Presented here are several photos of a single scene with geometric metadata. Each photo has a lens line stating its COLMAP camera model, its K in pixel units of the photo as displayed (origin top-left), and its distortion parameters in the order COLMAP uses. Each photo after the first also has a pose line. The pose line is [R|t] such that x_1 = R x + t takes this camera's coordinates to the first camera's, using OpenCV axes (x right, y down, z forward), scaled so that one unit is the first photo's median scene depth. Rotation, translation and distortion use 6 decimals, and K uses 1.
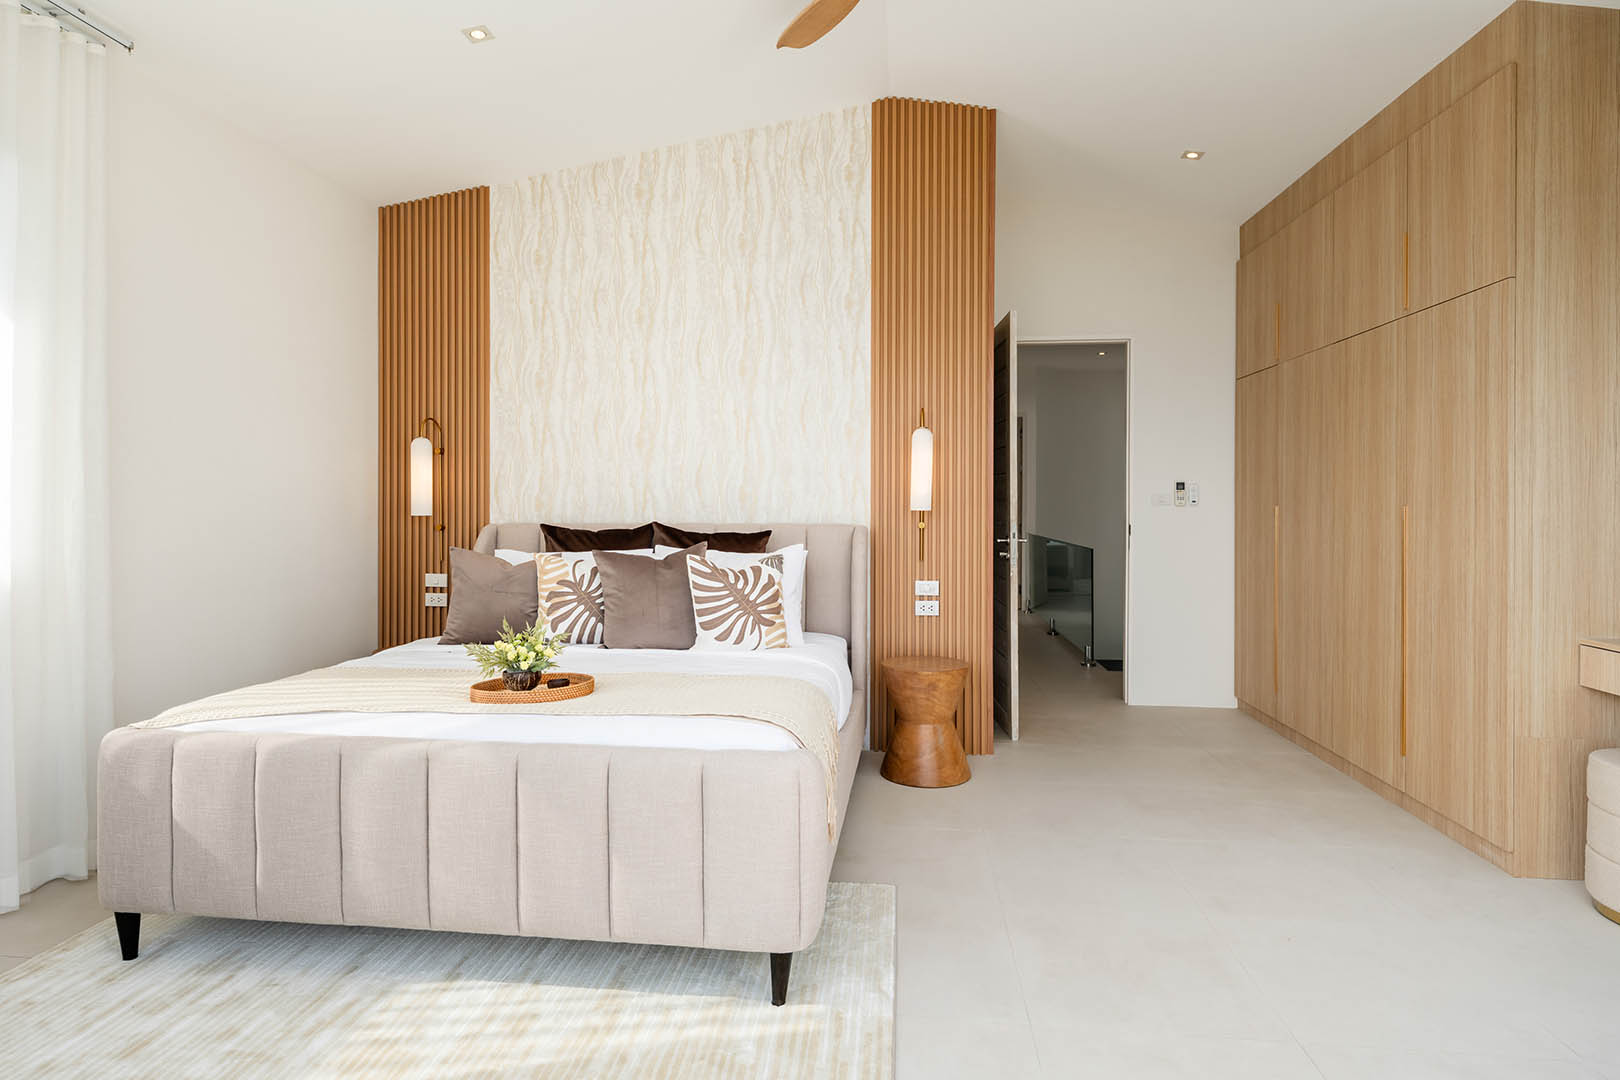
lens RADIAL K [[858.3, 0, 809.9], [0, 858.3, 508.9], [0, 0, 1]] dist [0.003468, 0.000373]
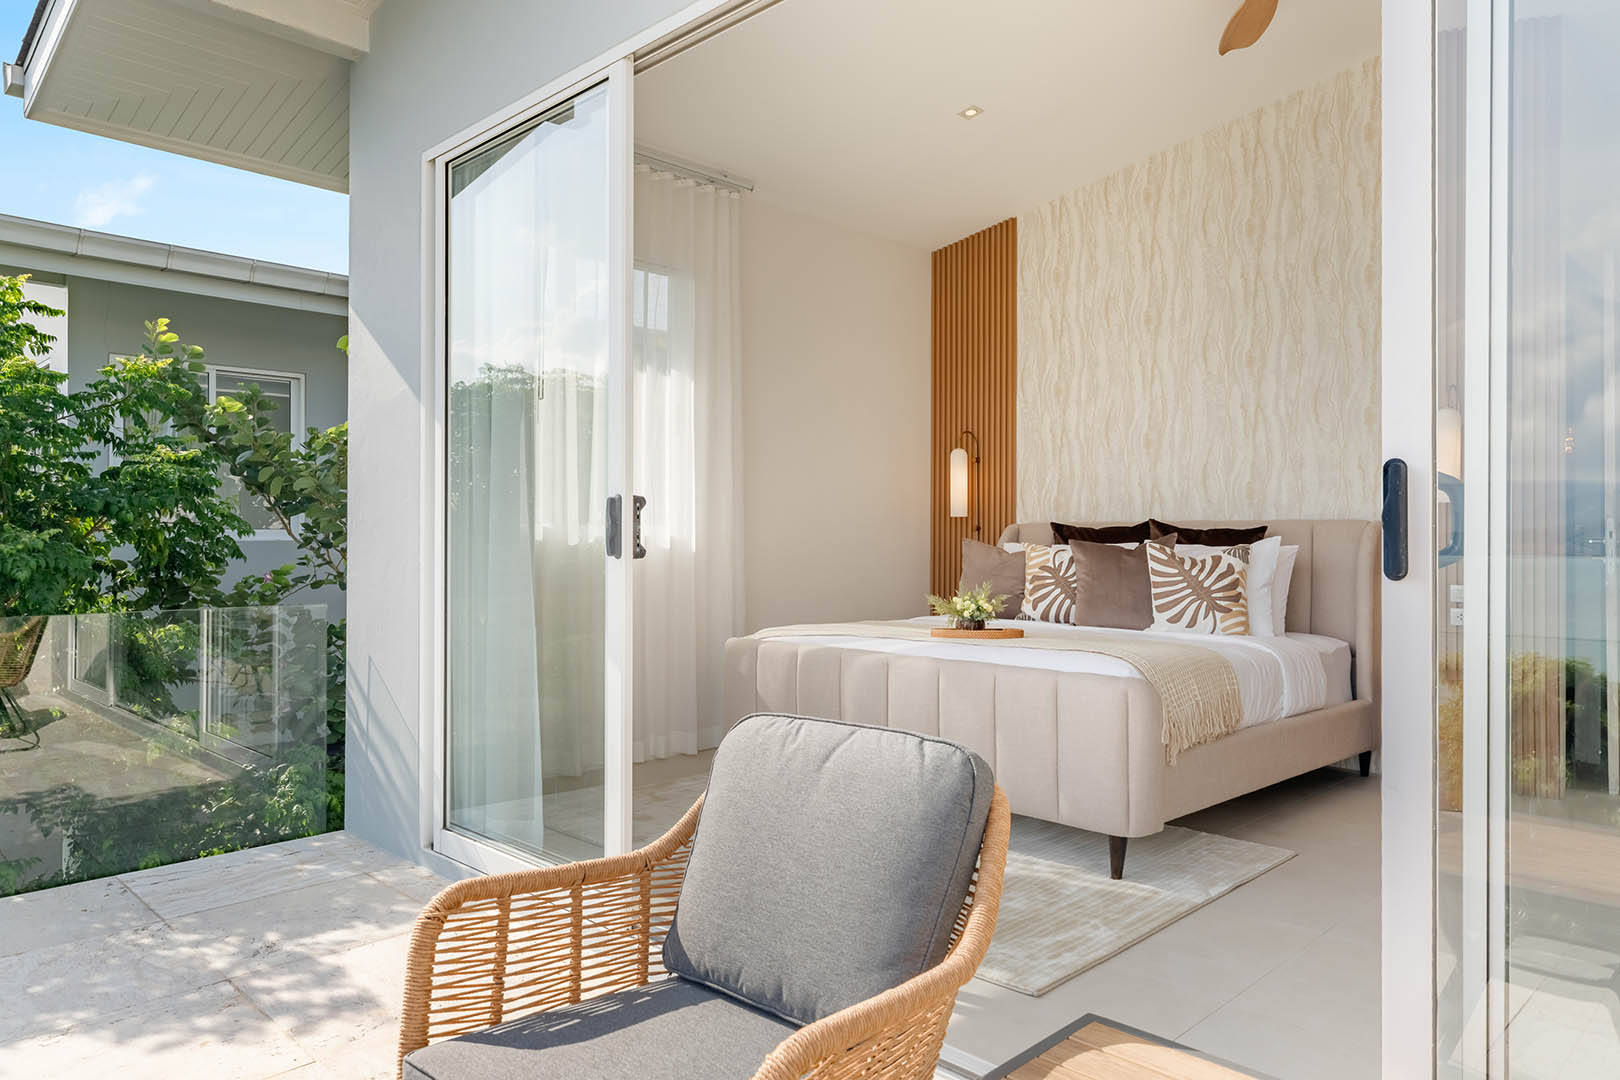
lens RADIAL K [[1089.6, 0, 820.0], [0, 1089.6, 536.9], [0, 0, 1]] dist [0.000779, -0.001287]
pose [[0.785839, -0.001099, -0.618430, 0.313385], [-0.004178, 0.999966, -0.007086, 0.047664], [0.618416, 0.008152, 0.785808, -0.266238]]
